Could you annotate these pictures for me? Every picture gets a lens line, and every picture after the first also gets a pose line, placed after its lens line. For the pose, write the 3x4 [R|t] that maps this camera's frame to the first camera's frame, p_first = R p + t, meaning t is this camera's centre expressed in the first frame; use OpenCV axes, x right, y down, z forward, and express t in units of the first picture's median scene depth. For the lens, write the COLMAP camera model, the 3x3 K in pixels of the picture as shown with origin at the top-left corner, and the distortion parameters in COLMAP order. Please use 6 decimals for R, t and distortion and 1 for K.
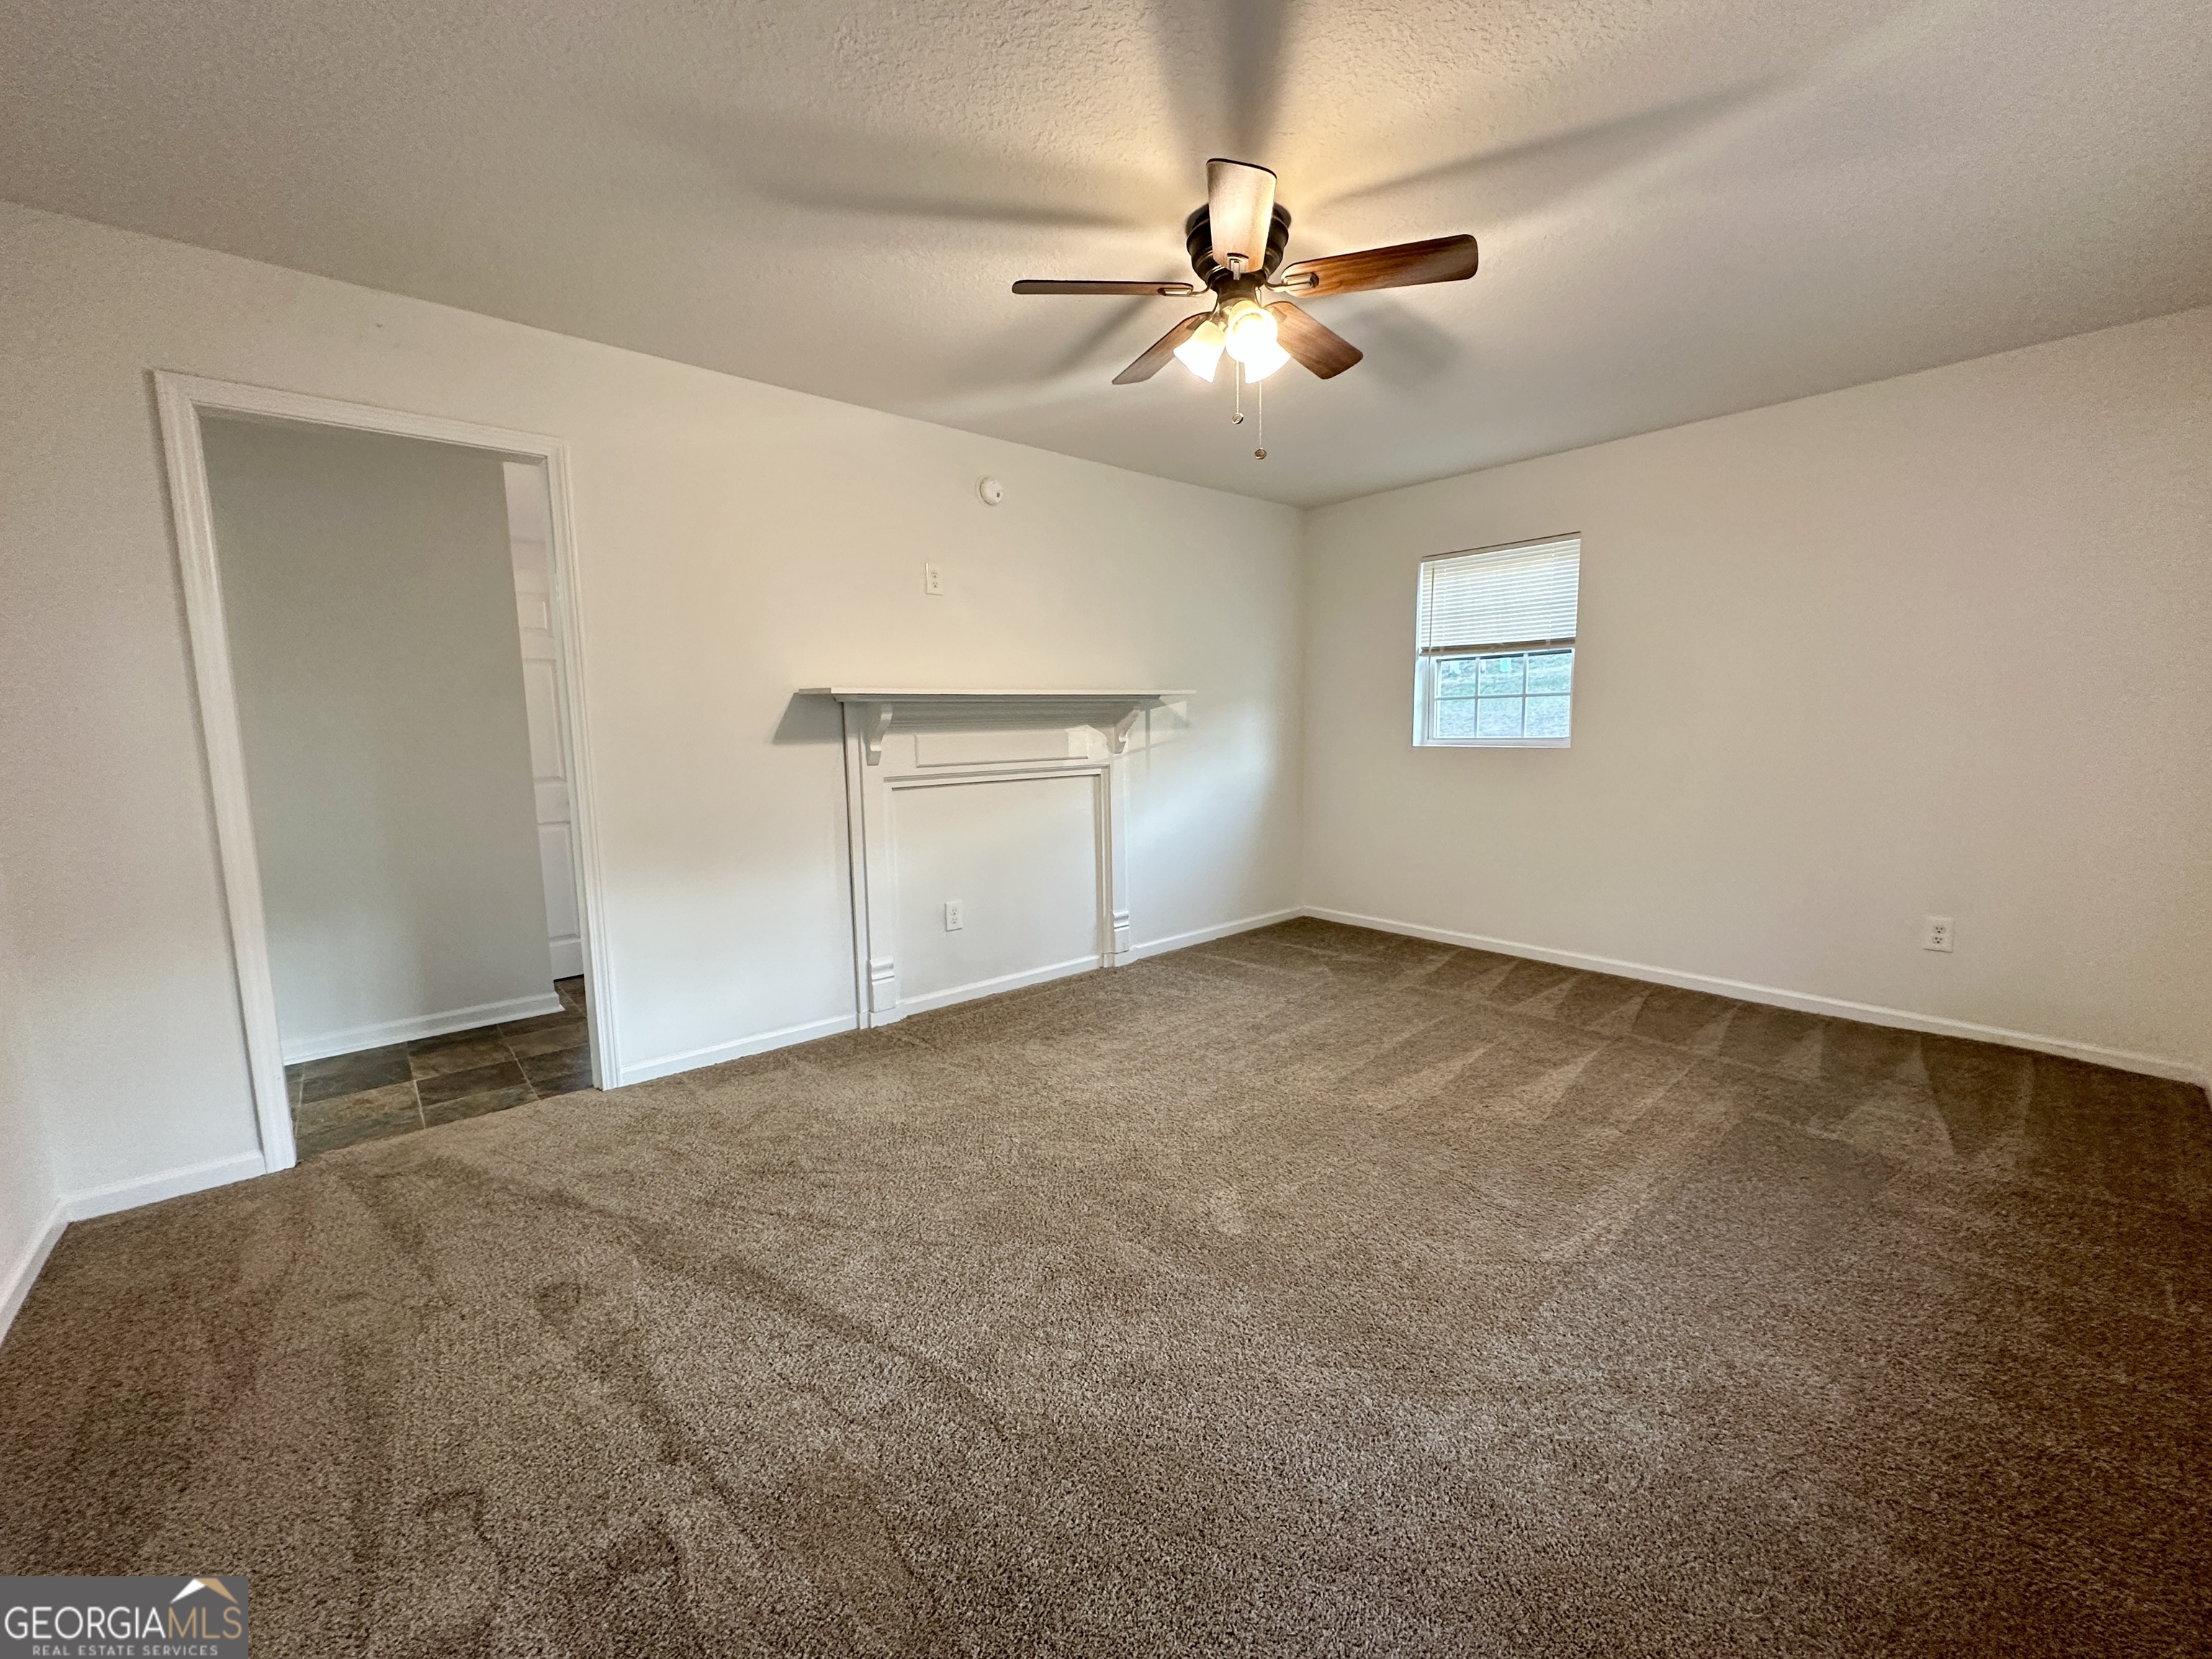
lens RADIAL K [[883.1, 0, 1106.4], [0, 883.1, 831.0], [0, 0, 1]] dist [0.005701, -0.000120]
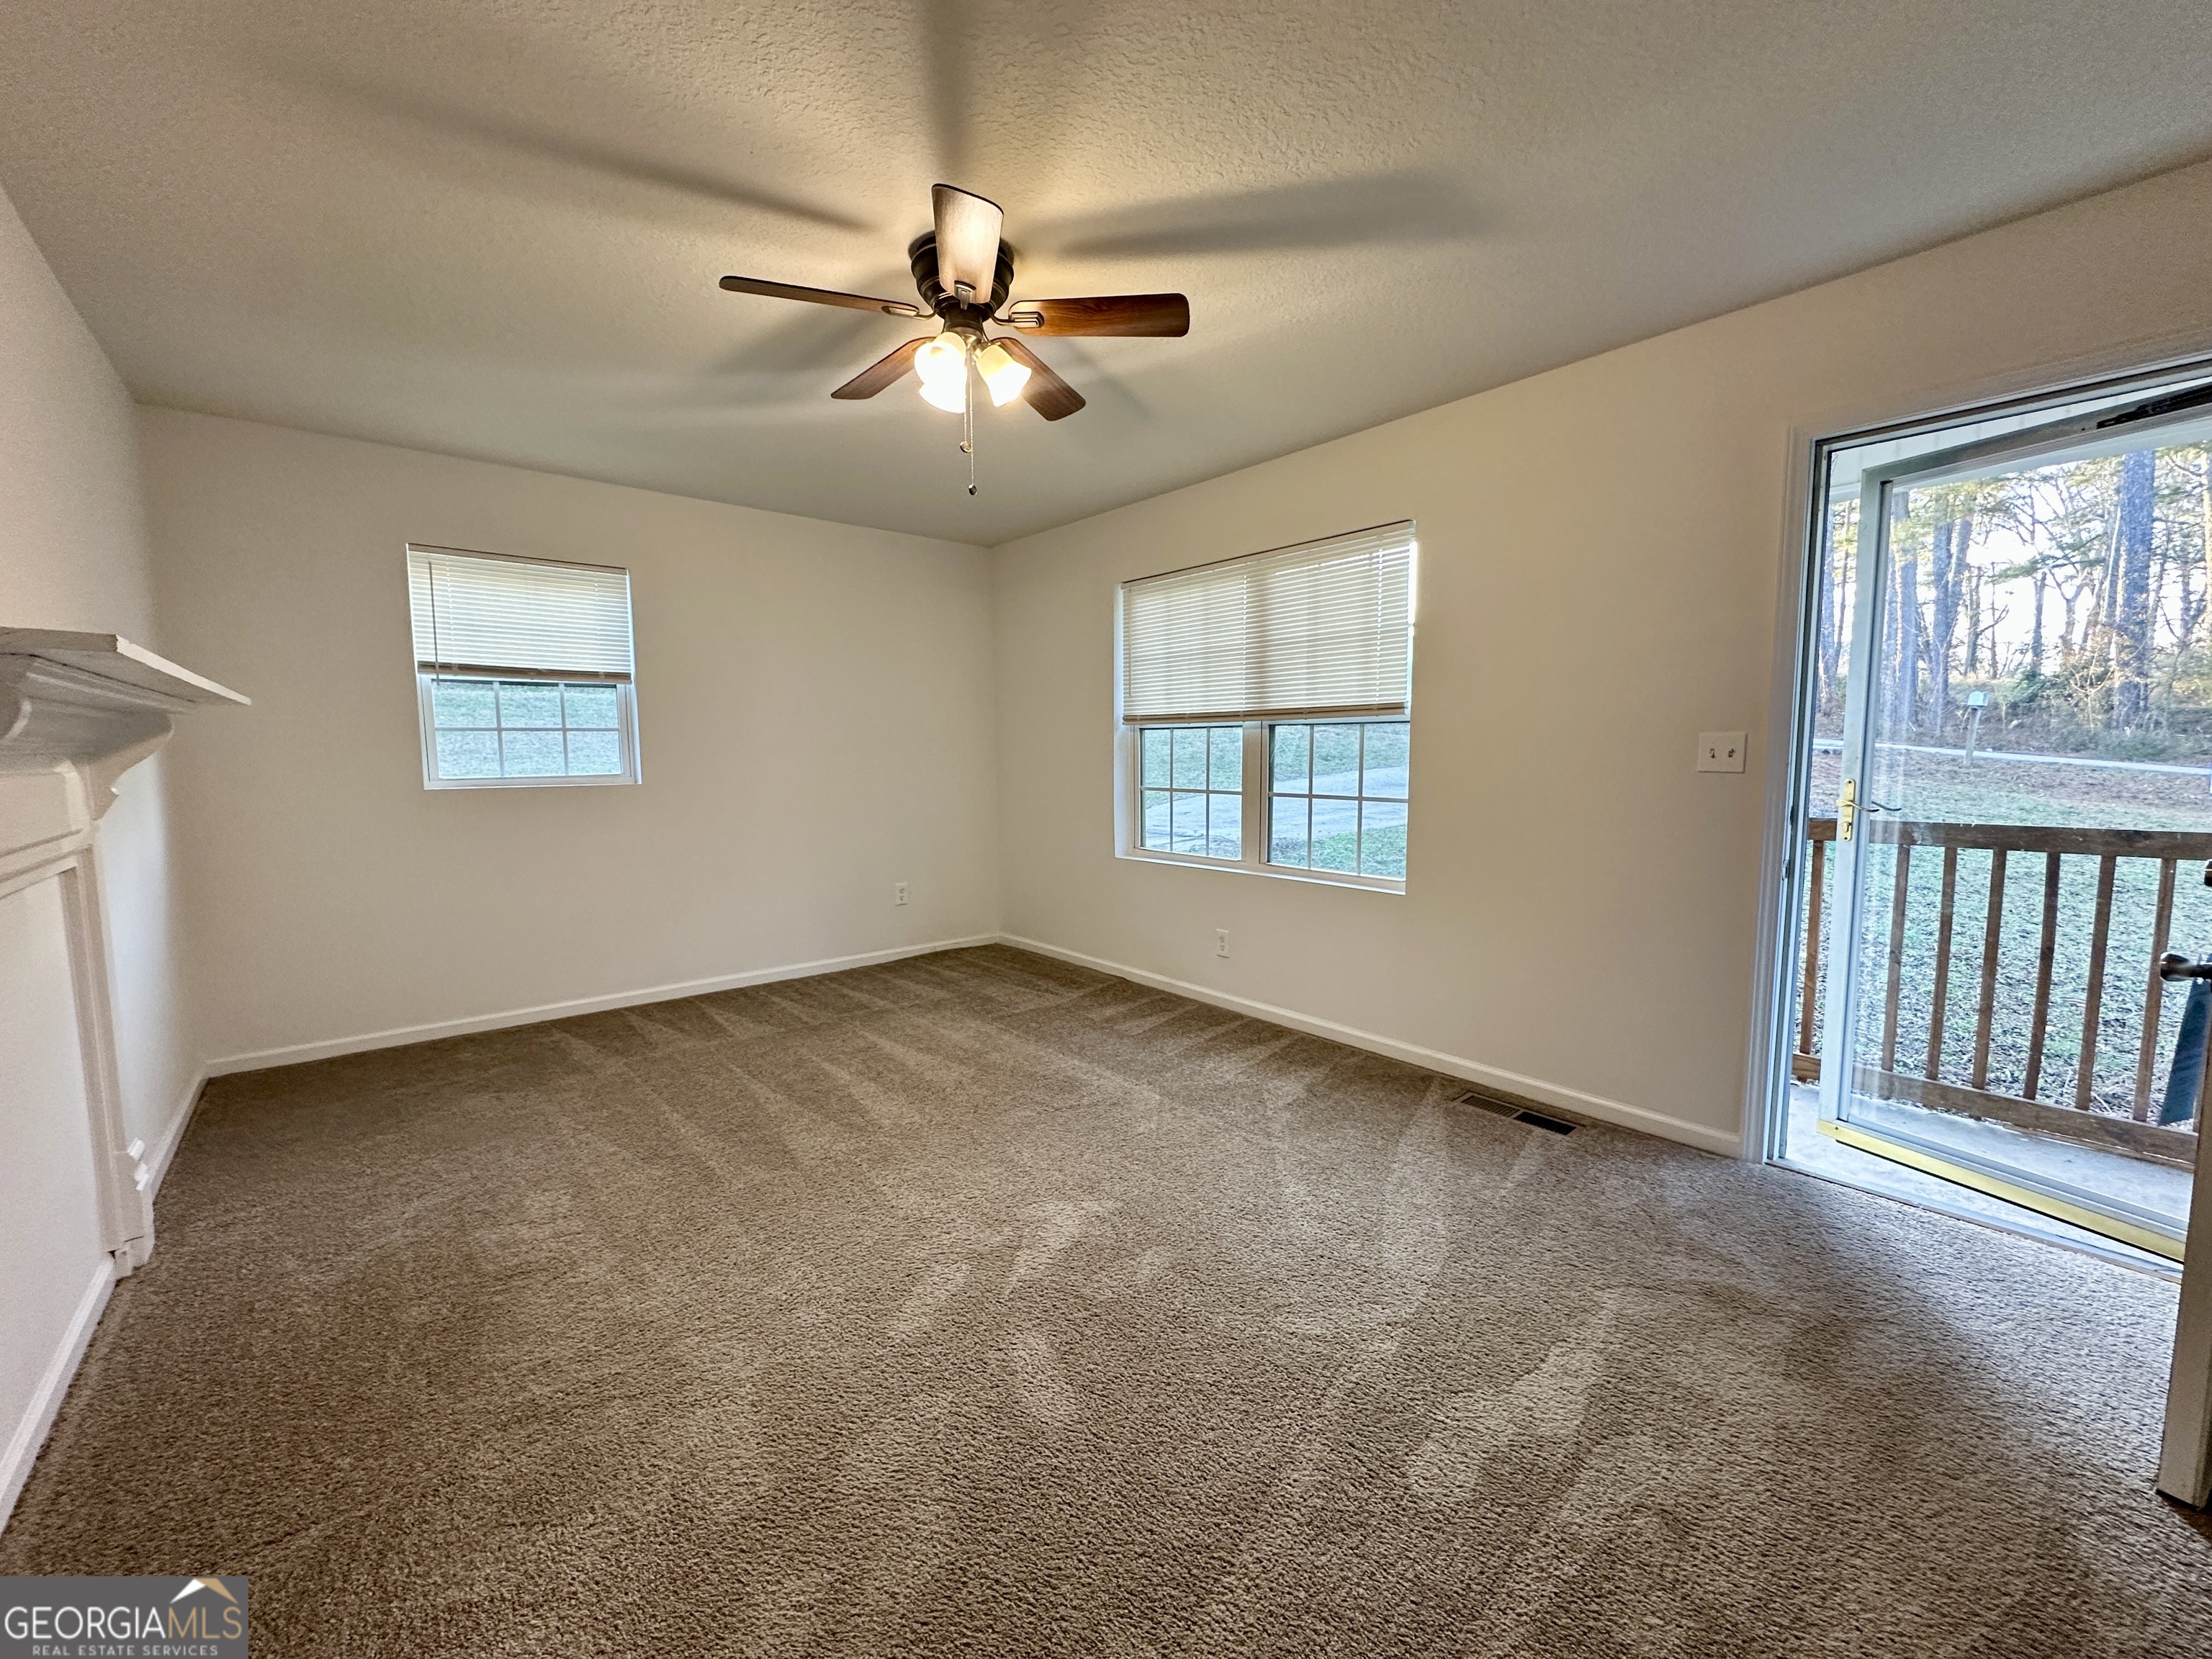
lens RADIAL K [[883.1, 0, 1104.7], [0, 883.1, 835.0], [0, 0, 1]] dist [0.005701, -0.000120]
pose [[0.026111, -0.084492, 0.996082, -0.480467], [0.130673, 0.988161, 0.080394, -0.051431], [-0.991082, 0.128062, 0.036843, 0.476889]]
